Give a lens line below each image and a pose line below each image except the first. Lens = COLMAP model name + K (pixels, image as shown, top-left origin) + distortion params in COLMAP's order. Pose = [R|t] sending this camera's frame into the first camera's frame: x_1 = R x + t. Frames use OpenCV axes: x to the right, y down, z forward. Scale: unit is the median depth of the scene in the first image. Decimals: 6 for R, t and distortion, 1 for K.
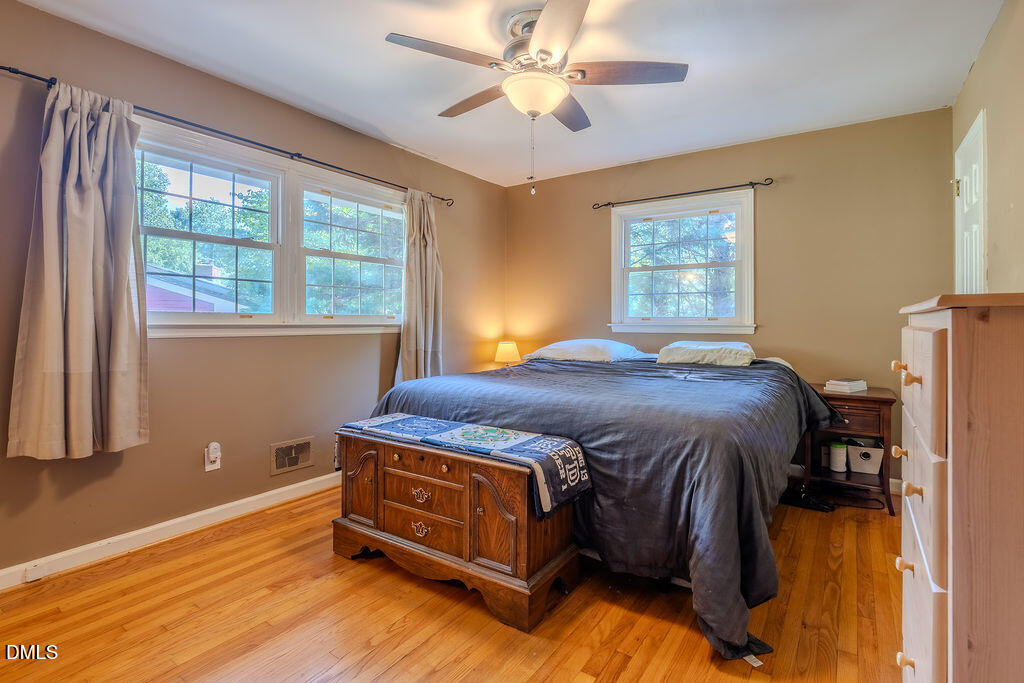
lens RADIAL K [[486.8, 0, 503.7], [0, 486.8, 321.1], [0, 0, 1]] dist [-0.003961, -0.000076]
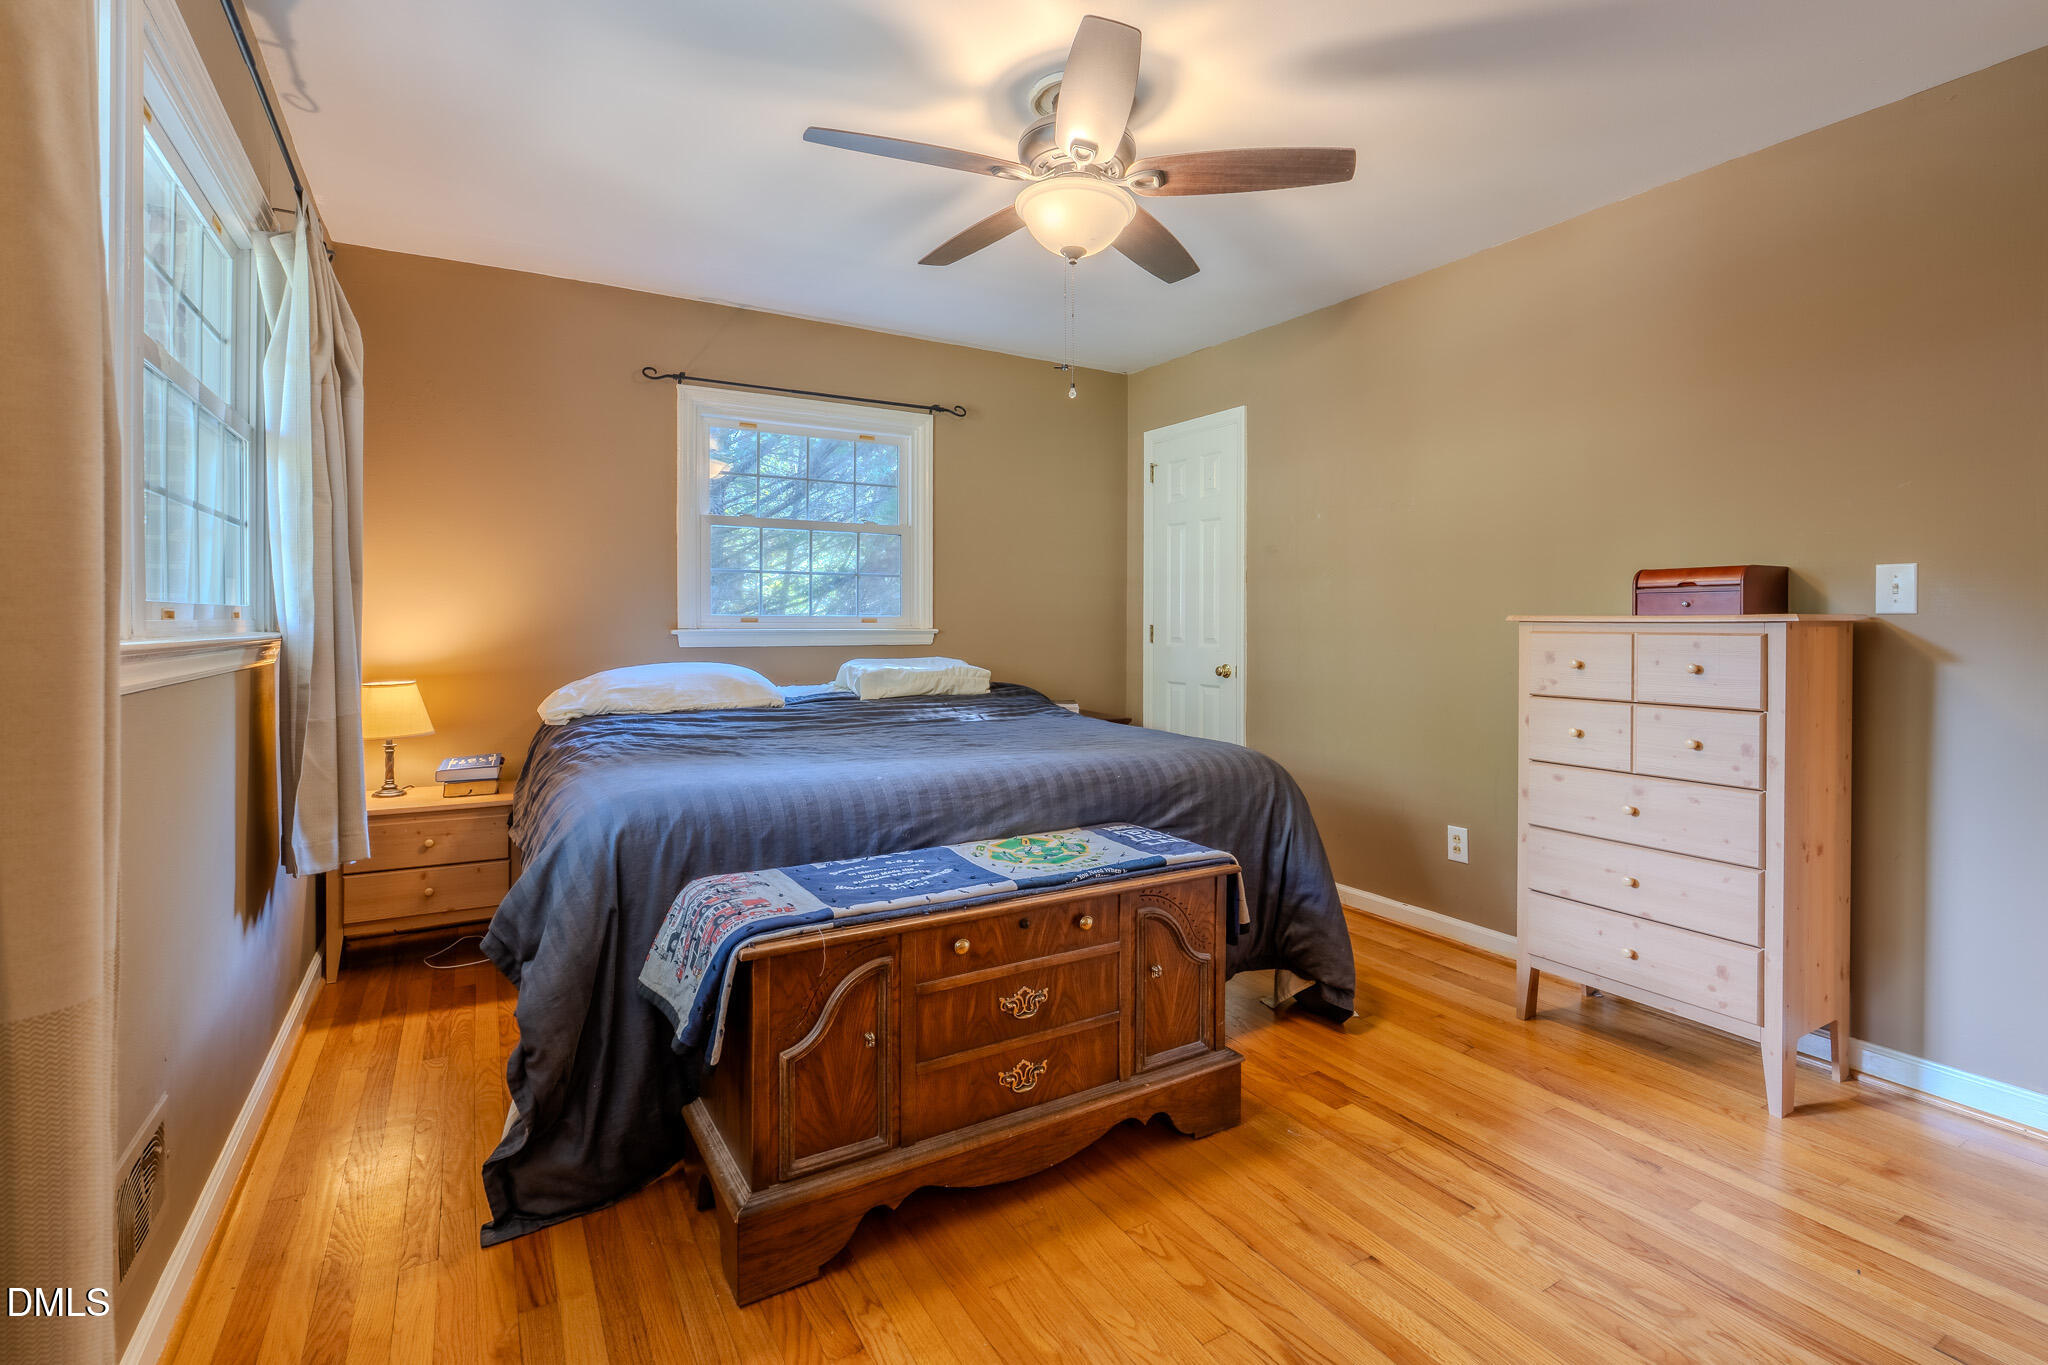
lens RADIAL K [[973.7, 0, 1022.0], [0, 973.7, 625.8], [0, 0, 1]] dist [-0.003961, -0.000076]
pose [[0.416284, -0.004956, 0.909221, -1.004404], [-0.000530, 0.999984, 0.005693, -0.008207], [-0.909235, -0.002852, 0.416274, 0.609492]]
